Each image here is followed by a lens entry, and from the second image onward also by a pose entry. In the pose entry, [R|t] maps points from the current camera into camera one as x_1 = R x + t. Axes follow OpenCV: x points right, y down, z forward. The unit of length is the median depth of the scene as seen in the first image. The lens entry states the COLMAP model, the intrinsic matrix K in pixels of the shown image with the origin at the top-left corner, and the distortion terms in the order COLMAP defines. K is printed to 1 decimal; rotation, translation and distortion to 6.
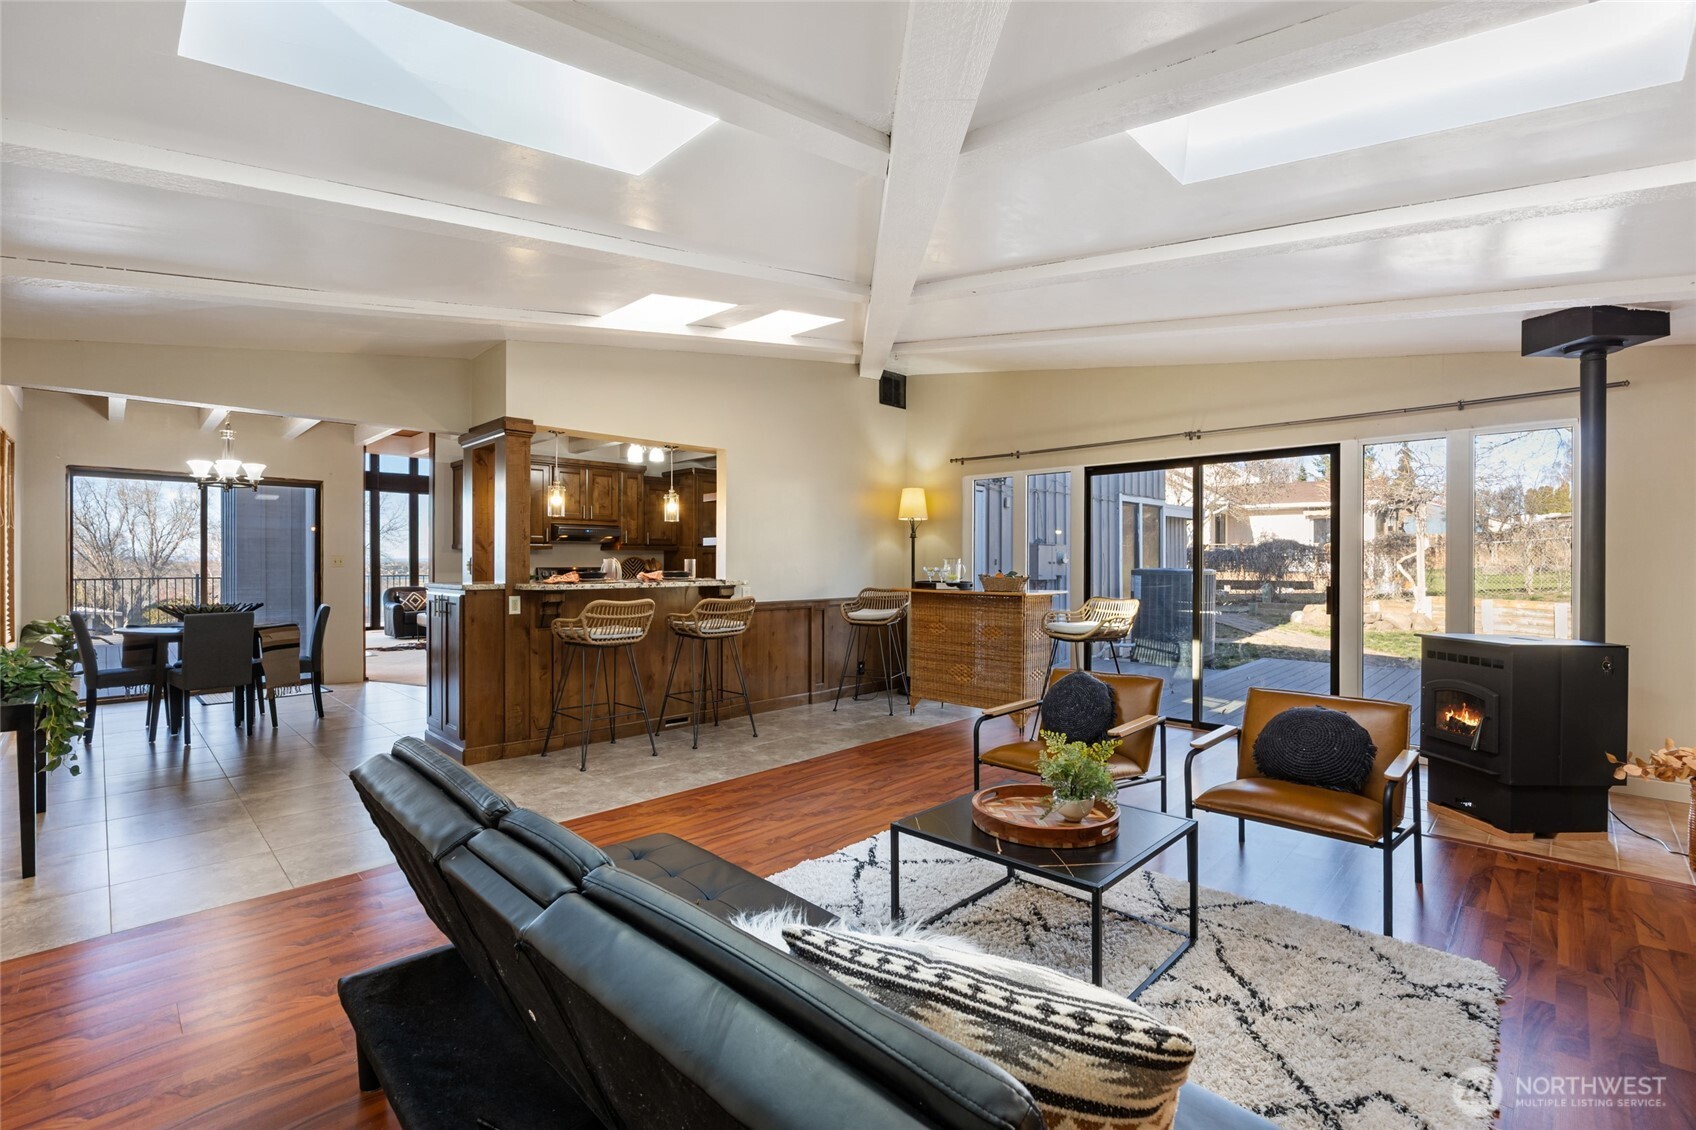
lens RADIAL K [[734.2, 0, 848.8], [0, 734.2, 570.8], [0, 0, 1]] dist [-0.014952, 0.000494]
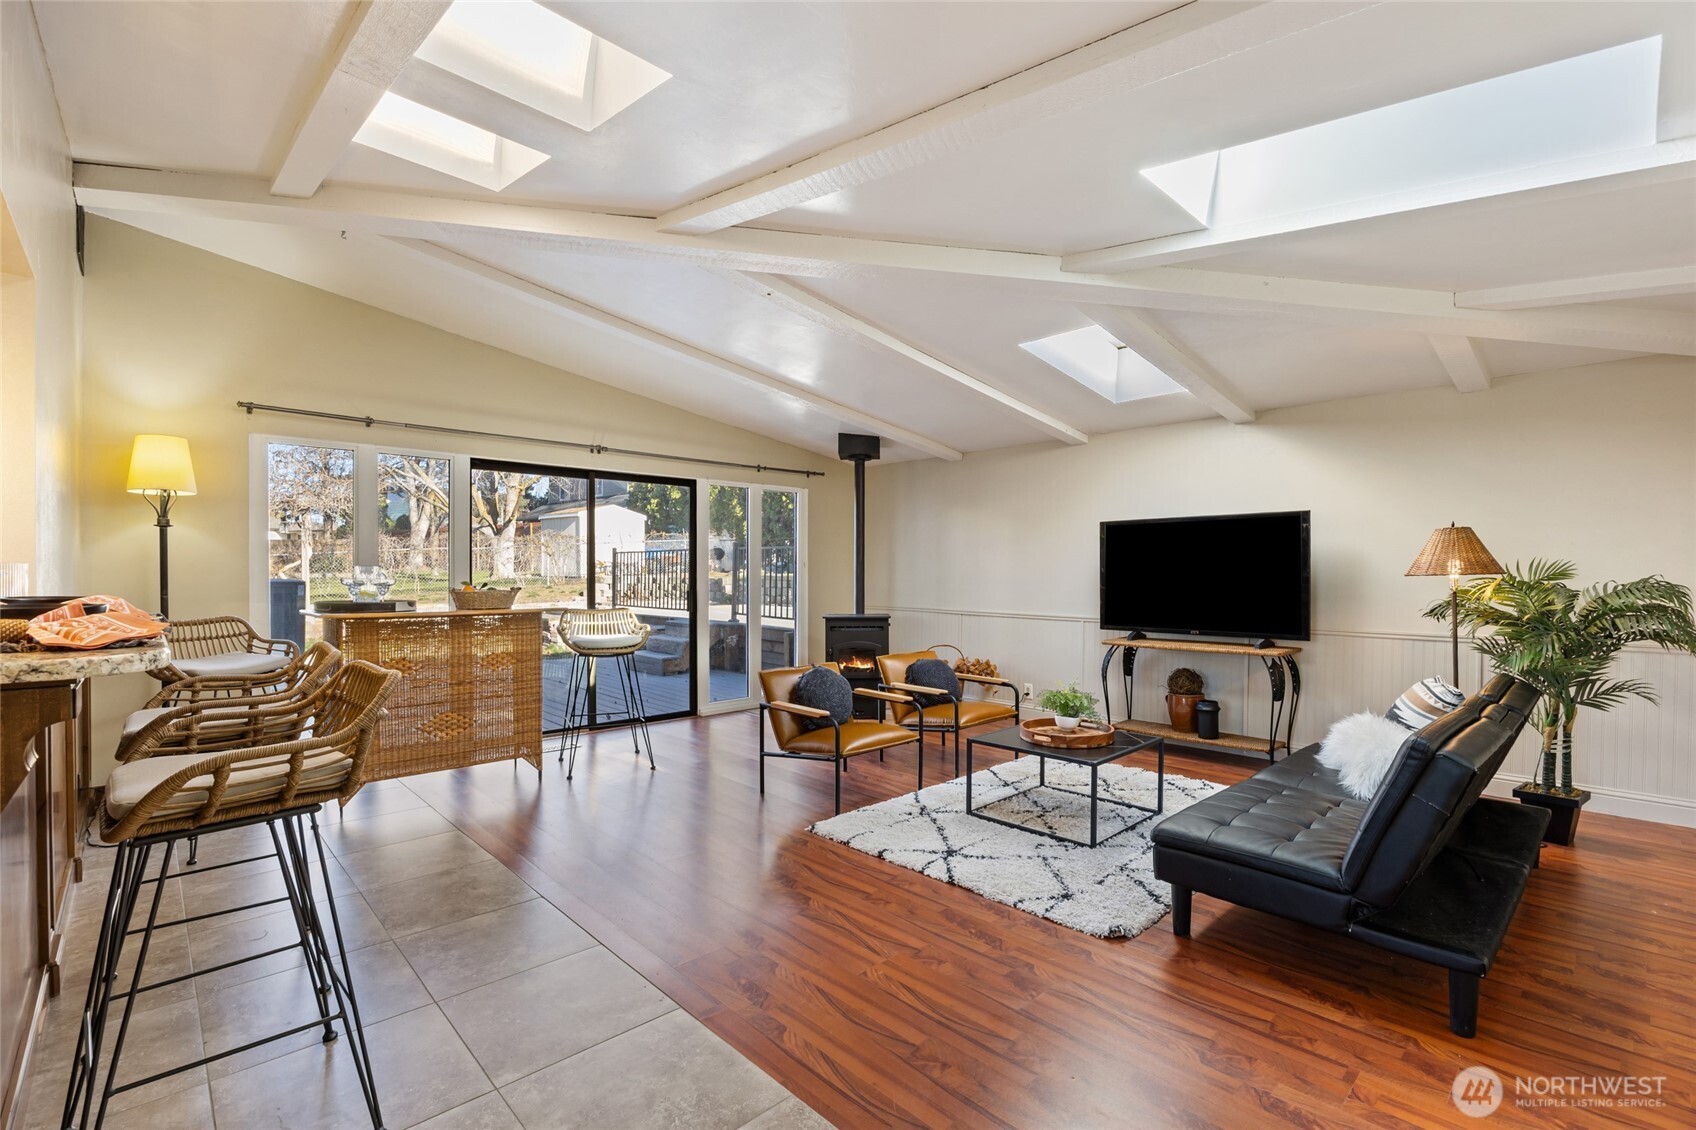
lens RADIAL K [[734.2, 0, 848.8], [0, 734.2, 570.8], [0, 0, 1]] dist [-0.014952, 0.000494]
pose [[0.050359, 0.007572, 0.998702, -0.602722], [0.014747, 0.999857, -0.008325, 0.002425], [-0.998622, 0.015147, 0.050240, 0.639504]]
